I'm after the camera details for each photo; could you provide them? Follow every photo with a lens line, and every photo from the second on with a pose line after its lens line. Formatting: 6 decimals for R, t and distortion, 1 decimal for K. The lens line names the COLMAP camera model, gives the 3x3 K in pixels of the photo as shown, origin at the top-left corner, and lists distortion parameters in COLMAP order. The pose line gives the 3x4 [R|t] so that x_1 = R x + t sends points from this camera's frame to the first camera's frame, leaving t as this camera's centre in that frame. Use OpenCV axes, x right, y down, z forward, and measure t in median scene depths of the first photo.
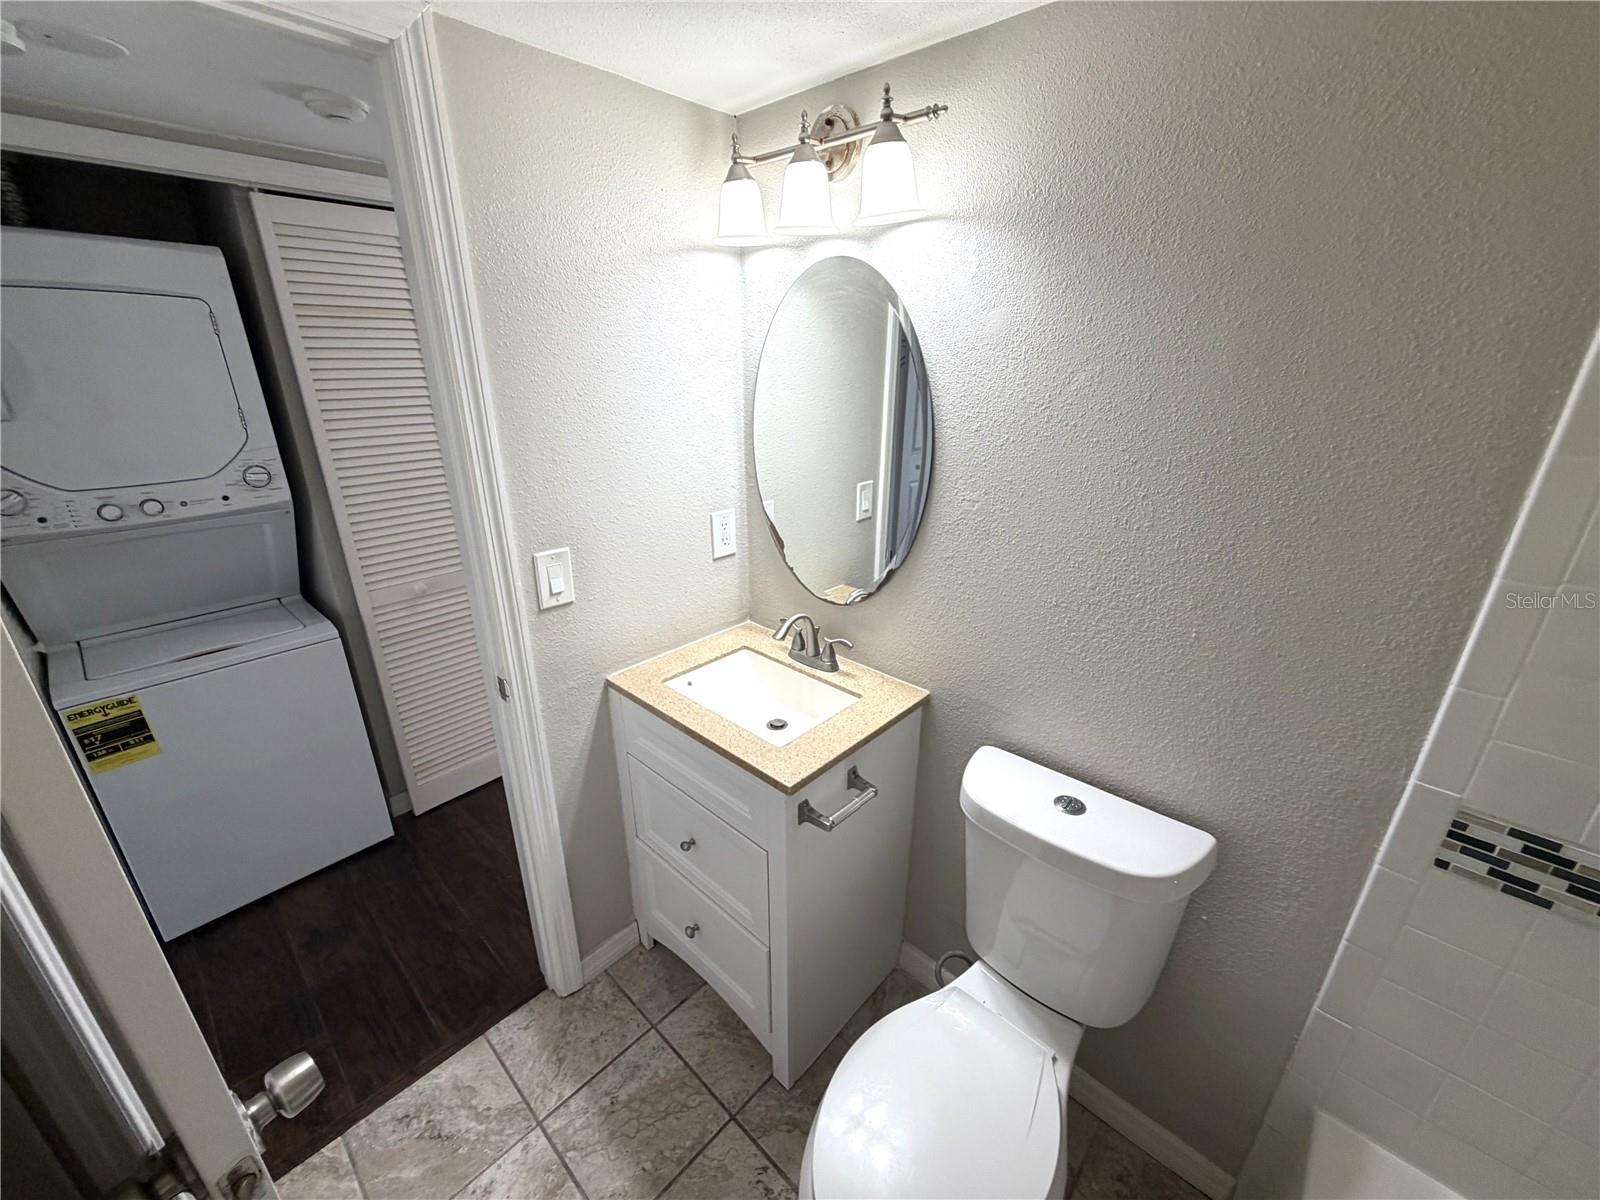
lens RADIAL K [[639.8, 0, 796.9], [0, 639.8, 600.7], [0, 0, 1]] dist [-0.000009, 0.000320]
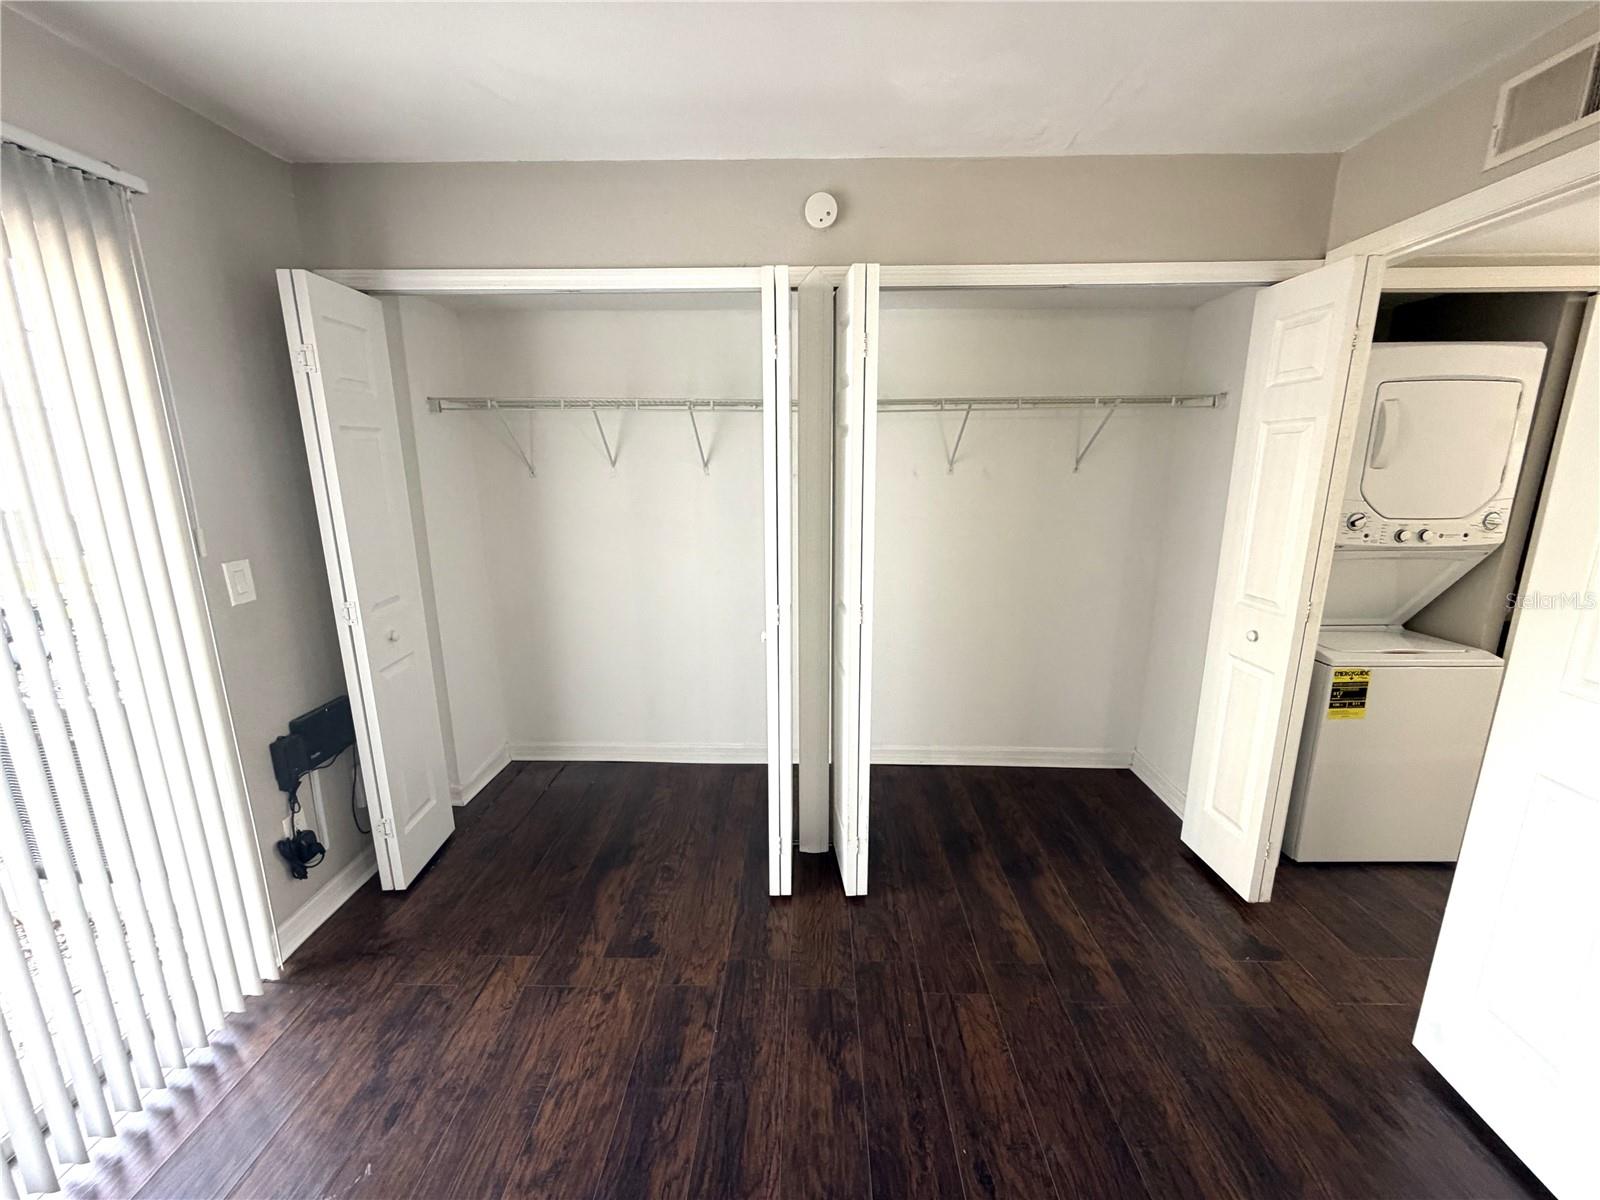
lens RADIAL K [[639.8, 0, 798.6], [0, 639.8, 596.8], [0, 0, 1]] dist [-0.000009, 0.000320]
pose [[0.663332, 0.157914, -0.731473, -0.691291], [-0.264033, 0.964005, -0.031322, 0.282759], [0.700198, 0.213910, 0.681150, -0.614485]]
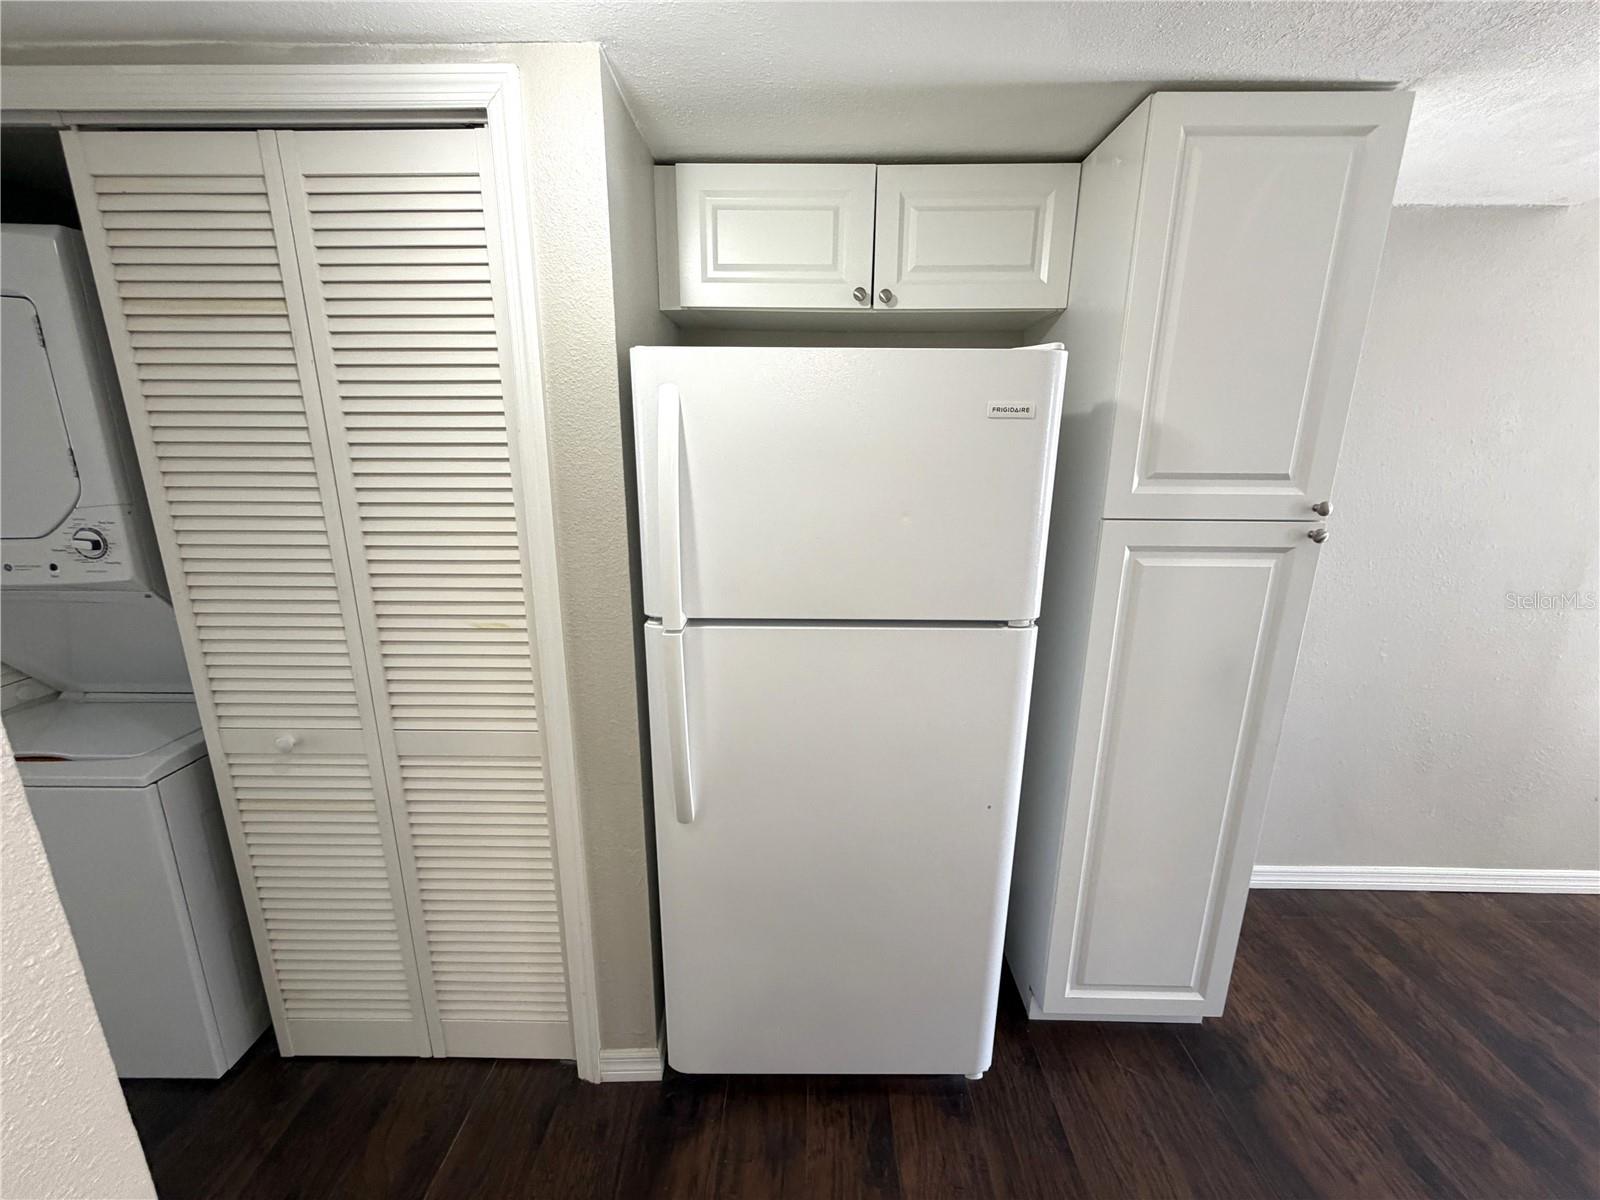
lens RADIAL K [[639.8, 0, 797.1], [0, 639.8, 616.5], [0, 0, 1]] dist [-0.000009, 0.000320]
pose [[0.676424, 0.171130, -0.716356, 0.180404], [-0.265786, 0.963809, -0.020726, -0.265514], [0.686883, 0.204417, 0.697427, 0.909644]]
